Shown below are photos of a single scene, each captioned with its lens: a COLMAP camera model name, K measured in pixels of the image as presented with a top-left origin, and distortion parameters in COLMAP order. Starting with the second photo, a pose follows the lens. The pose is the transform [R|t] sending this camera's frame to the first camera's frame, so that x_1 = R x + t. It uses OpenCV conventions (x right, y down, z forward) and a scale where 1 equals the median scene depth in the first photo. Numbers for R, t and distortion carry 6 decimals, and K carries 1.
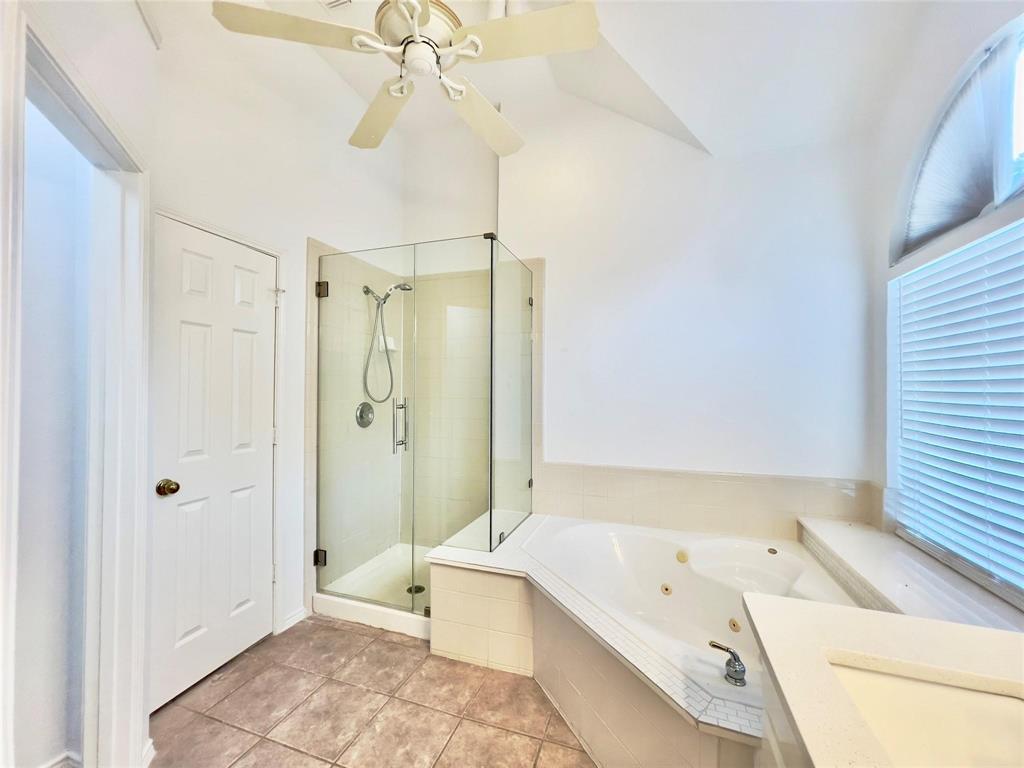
lens RADIAL K [[412.7, 0, 510.0], [0, 412.7, 386.0], [0, 0, 1]] dist [-0.012487, 0.005638]
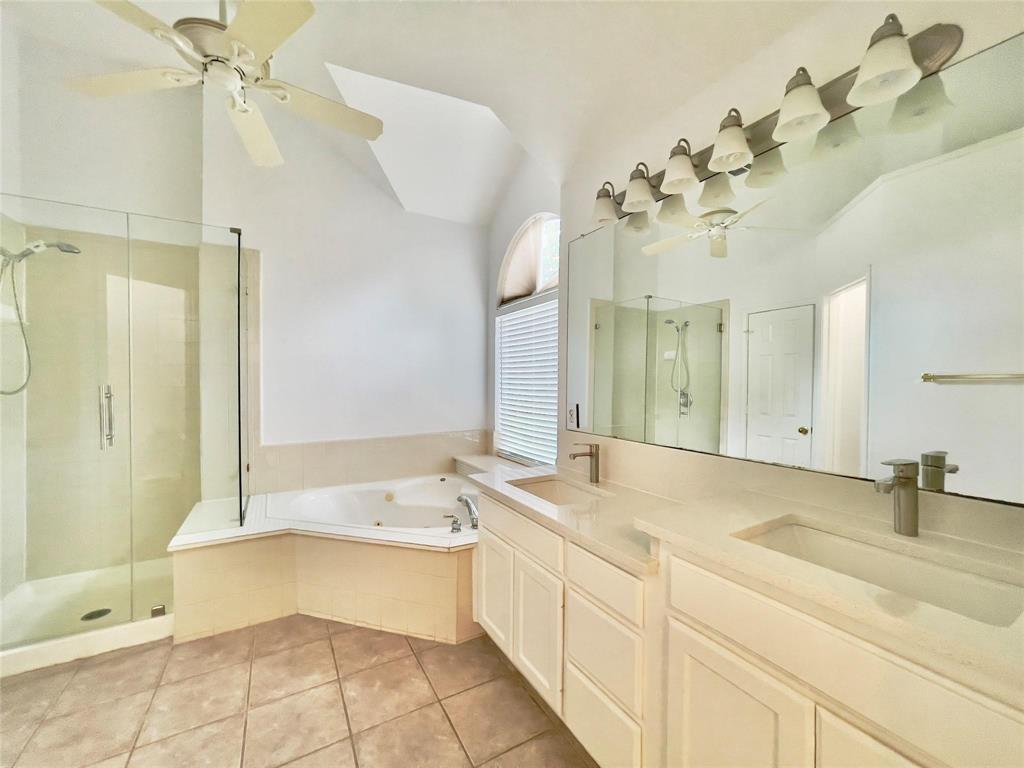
lens RADIAL K [[412.7, 0, 510.0], [0, 412.7, 386.0], [0, 0, 1]] dist [-0.012487, 0.005638]
pose [[0.652242, -0.012292, 0.757911, -0.422529], [-0.004425, 0.999790, 0.020022, 0.010848], [-0.757998, -0.016413, 0.652050, -0.241544]]
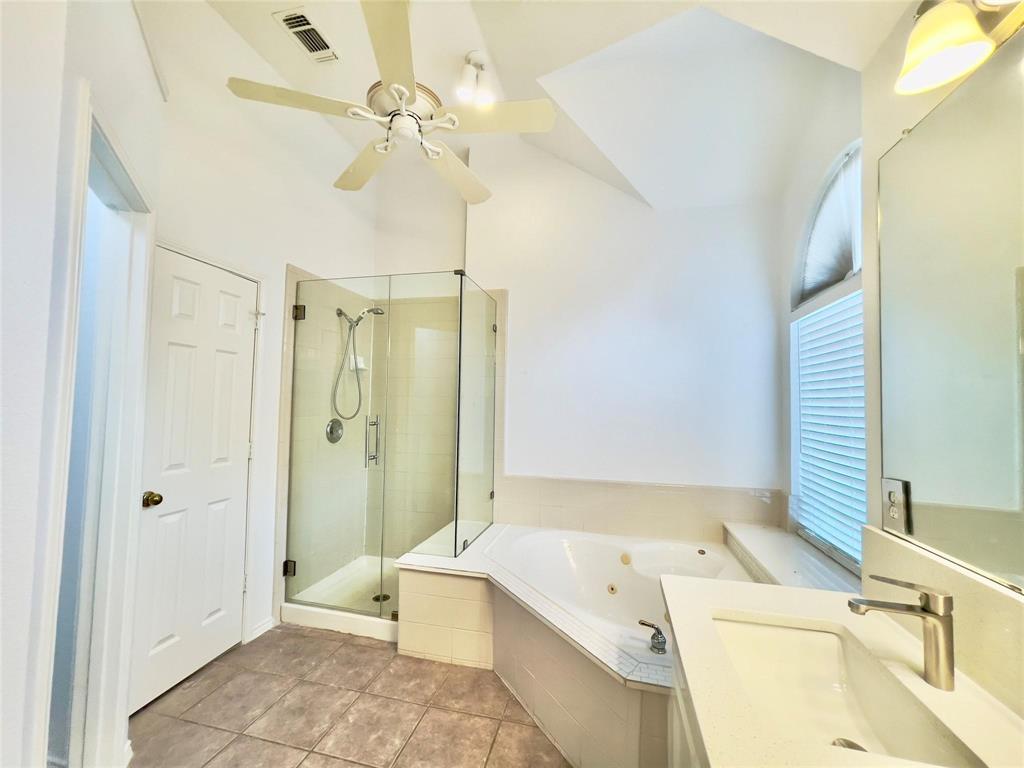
lens RADIAL K [[412.7, 0, 510.0], [0, 412.7, 386.0], [0, 0, 1]] dist [-0.012487, 0.005638]
pose [[0.995392, 0.016155, 0.094517, -0.014180], [-0.012665, 0.999220, -0.037405, -0.014400], [-0.095048, 0.036036, 0.994820, -0.128491]]
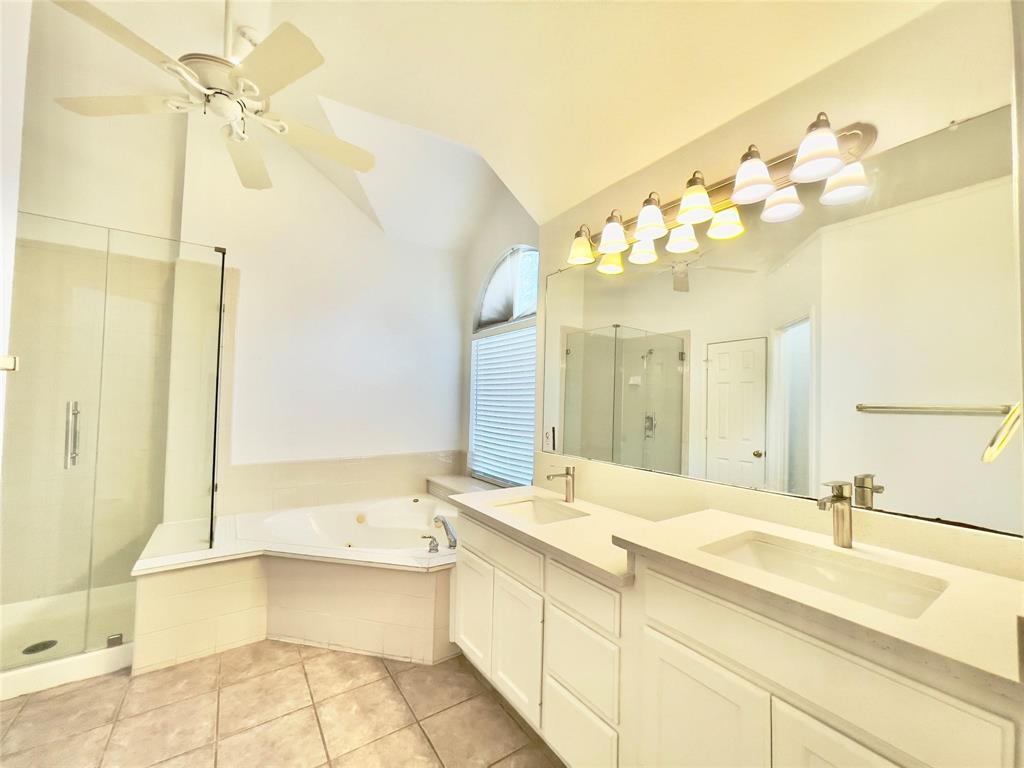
lens RADIAL K [[412.7, 0, 510.0], [0, 412.7, 386.0], [0, 0, 1]] dist [-0.012487, 0.005638]
pose [[0.588332, 0.037177, 0.807764, -0.486164], [-0.023192, 0.999307, -0.029101, 0.000700], [-0.808287, -0.001612, 0.588787, -0.245424]]
